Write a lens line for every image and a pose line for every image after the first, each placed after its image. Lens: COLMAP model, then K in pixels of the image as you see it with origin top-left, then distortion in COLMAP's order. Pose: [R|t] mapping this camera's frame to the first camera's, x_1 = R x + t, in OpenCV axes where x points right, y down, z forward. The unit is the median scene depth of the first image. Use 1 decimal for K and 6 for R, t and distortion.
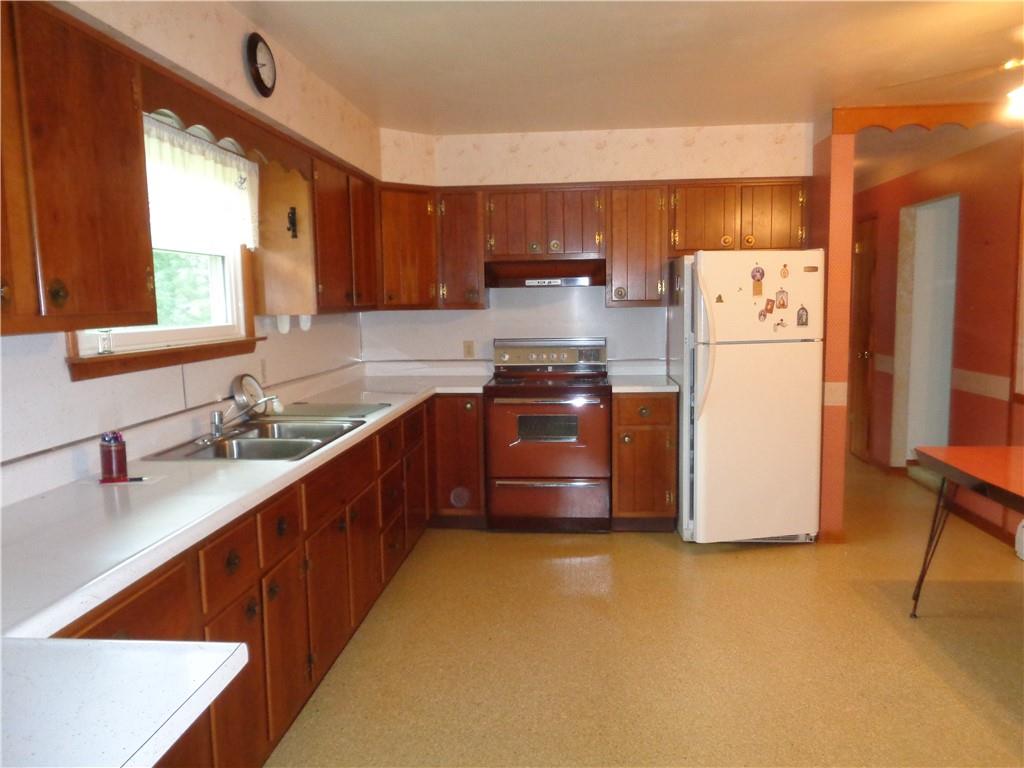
lens RADIAL K [[757.6, 0, 512.0], [0, 757.6, 384.0], [0, 0, 1]] dist [-0.004369, -0.004075]
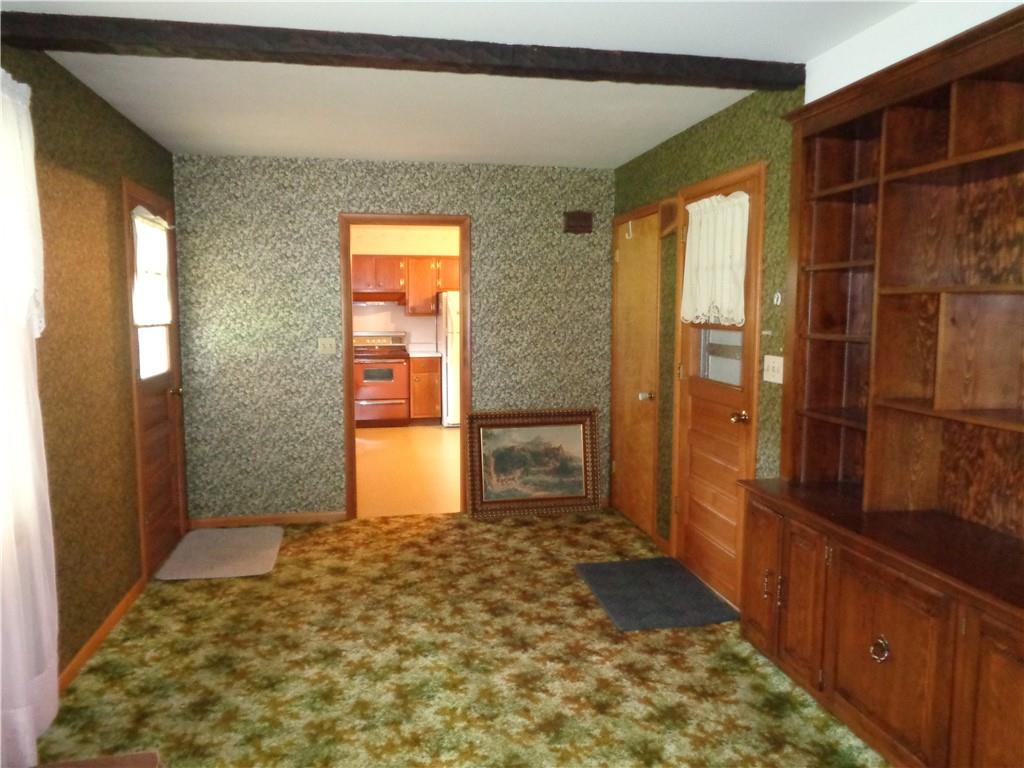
lens RADIAL K [[757.6, 0, 512.0], [0, 757.6, 384.0], [0, 0, 1]] dist [-0.004369, -0.004075]
pose [[0.962546, -0.008550, 0.270984, -0.176353], [0.013008, 0.999808, -0.014658, 0.131017], [-0.270806, 0.017633, 0.962472, -1.174912]]
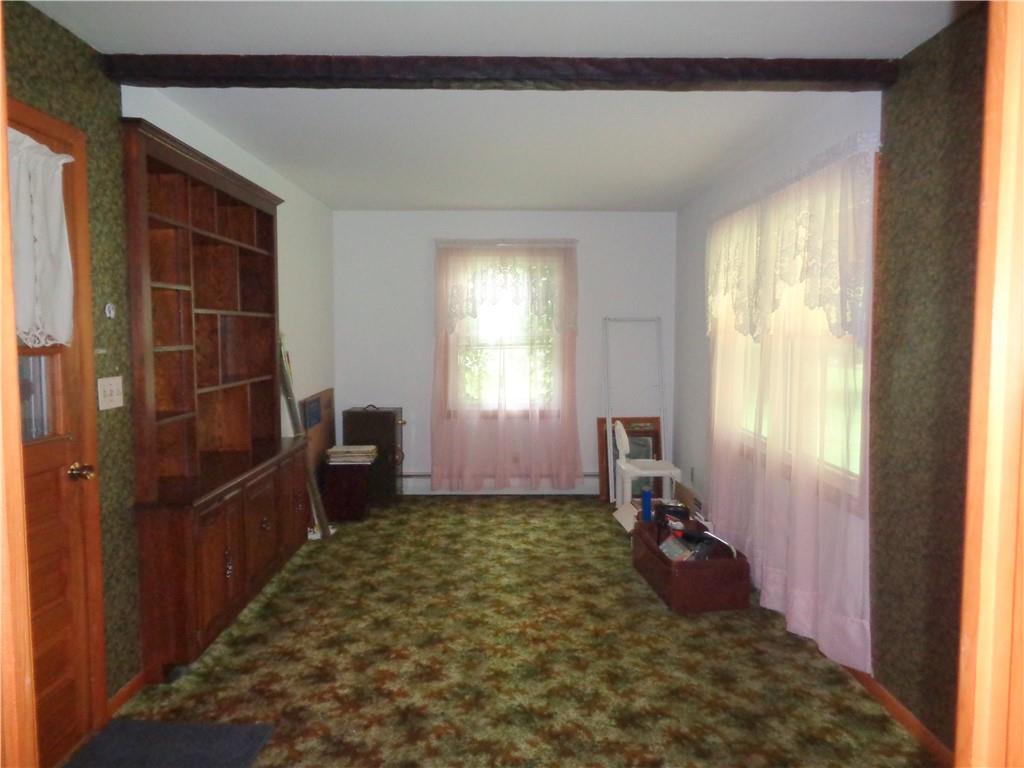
lens RADIAL K [[757.6, 0, 512.0], [0, 757.6, 384.0], [0, 0, 1]] dist [-0.004369, -0.004075]
pose [[-0.995550, 0.024069, -0.091105, 0.026554], [0.006540, 0.982145, 0.188013, -0.041027], [0.094003, 0.186581, -0.977932, 0.348045]]
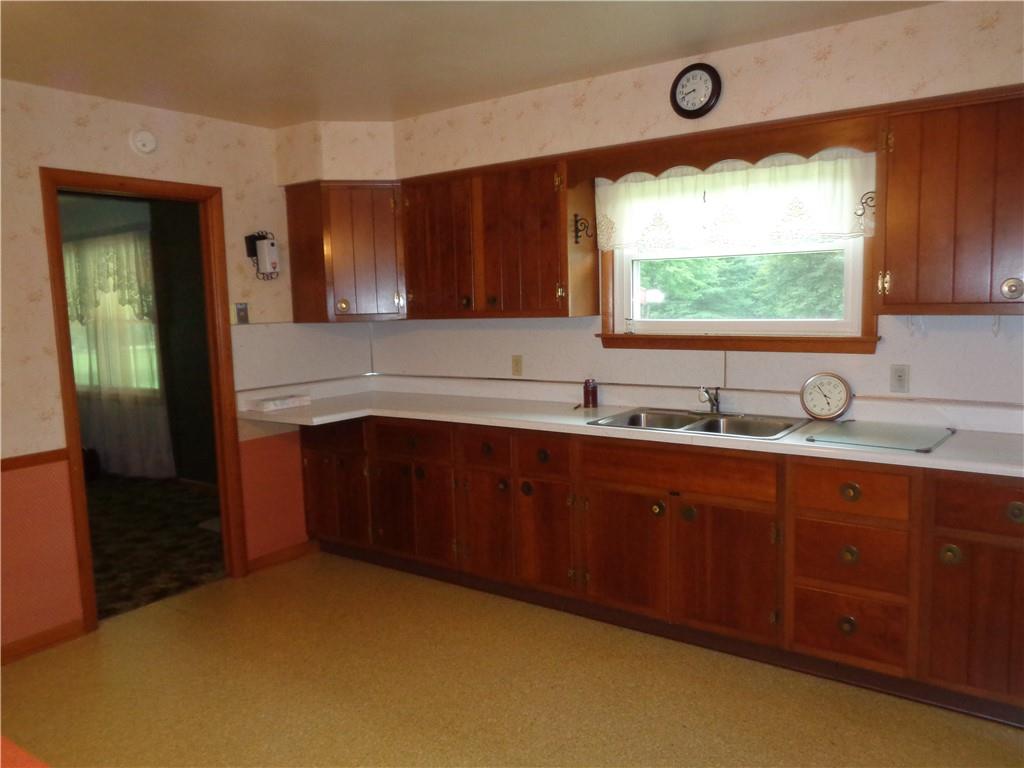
lens RADIAL K [[757.6, 0, 512.0], [0, 757.6, 384.0], [0, 0, 1]] dist [-0.004369, -0.004075]
pose [[-0.508945, 0.125968, -0.851532, 0.619848], [-0.057630, 0.982029, 0.179717, -0.141752], [0.858868, 0.140540, -0.492539, 1.113926]]
